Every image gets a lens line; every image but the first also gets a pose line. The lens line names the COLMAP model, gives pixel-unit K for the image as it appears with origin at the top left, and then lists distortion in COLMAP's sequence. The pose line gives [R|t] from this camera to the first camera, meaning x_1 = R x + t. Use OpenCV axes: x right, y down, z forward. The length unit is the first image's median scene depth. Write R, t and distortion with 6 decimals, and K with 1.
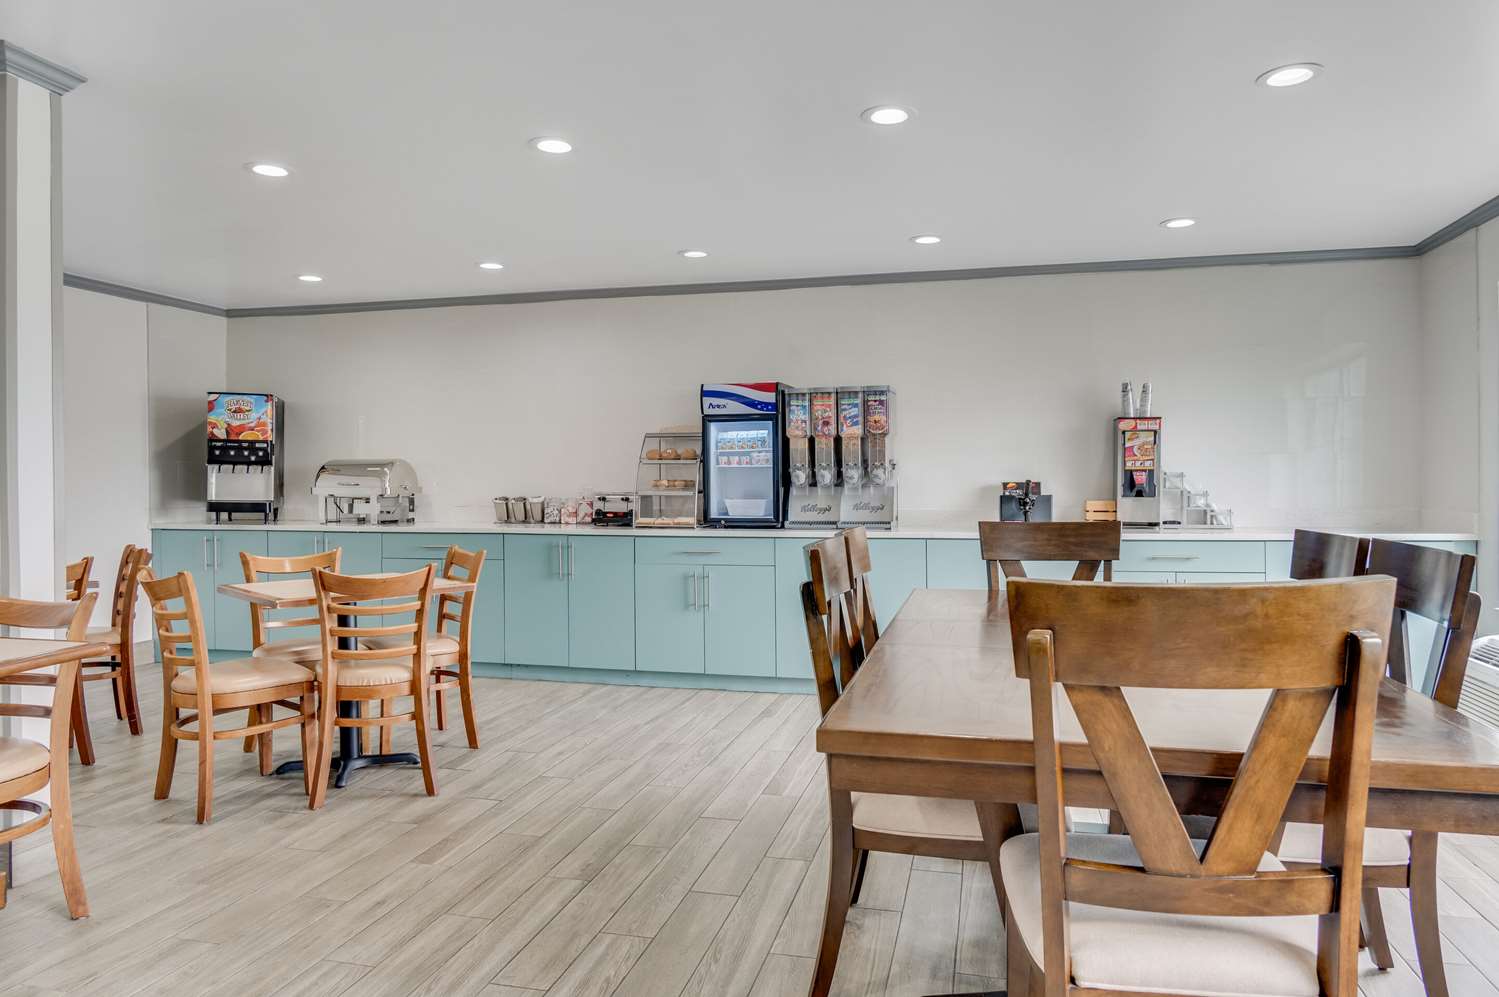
lens RADIAL K [[1018.5, 0, 749.5], [0, 1018.5, 498.5], [0, 0, 1]] dist [-0.008415, -0.001299]
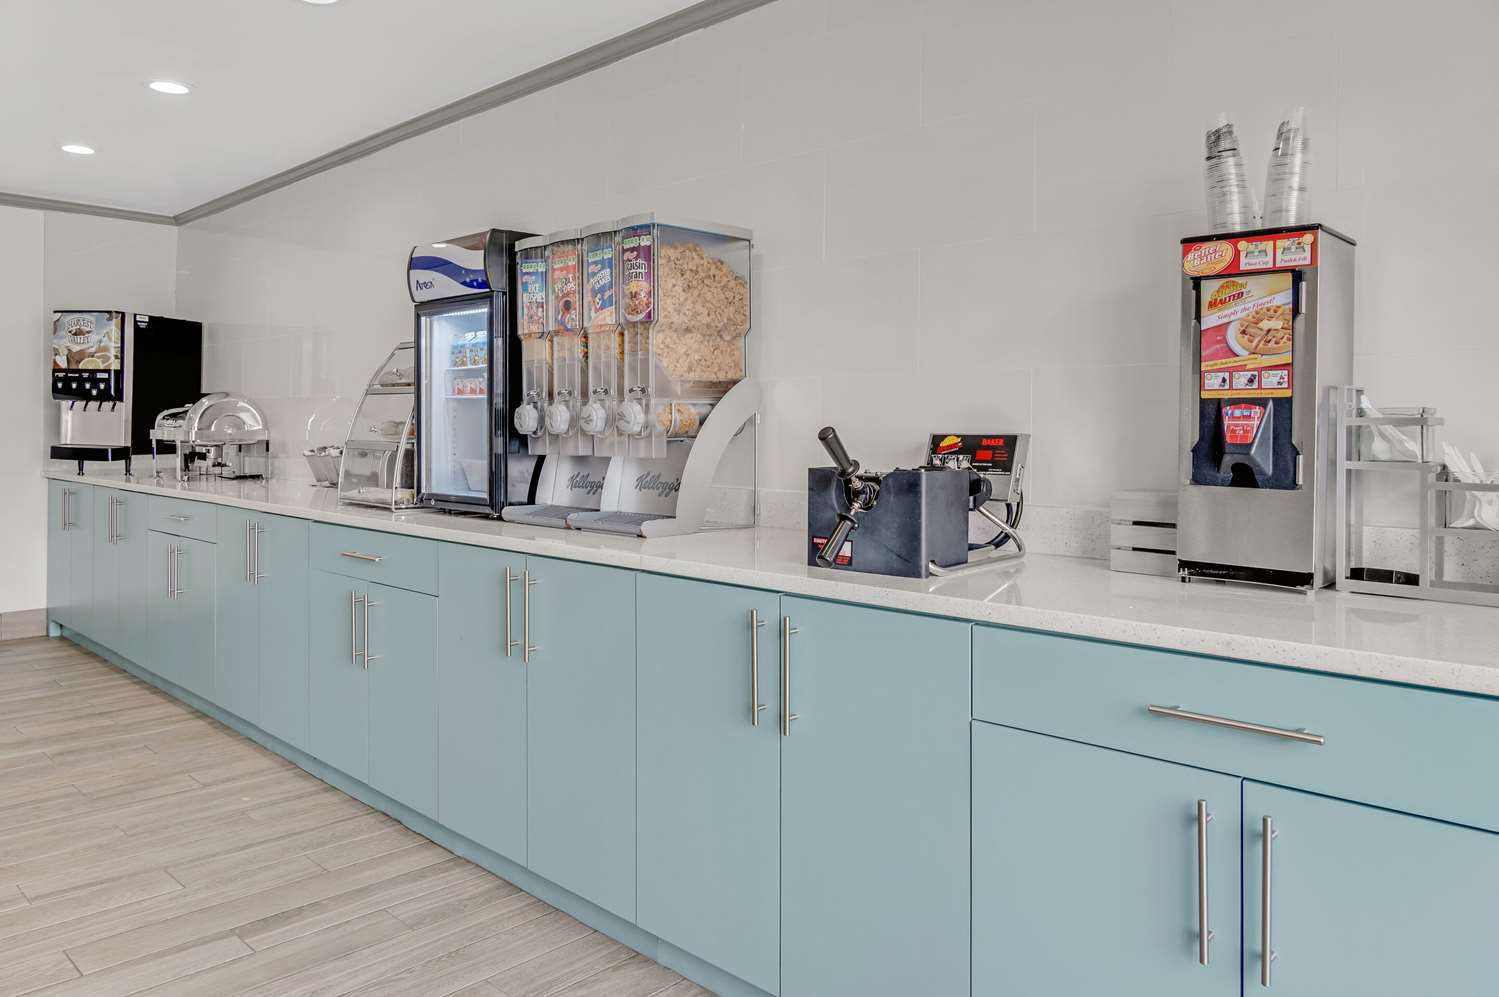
lens RADIAL K [[1040.9, 0, 746.6], [0, 1040.9, 436.5], [0, 0, 1]] dist [-0.020208, -0.001569]
pose [[0.863022, 0.013562, -0.504984, 0.393997], [-0.017337, 0.999846, -0.002778, -0.012752], [0.504869, 0.011152, 0.863124, 0.620973]]
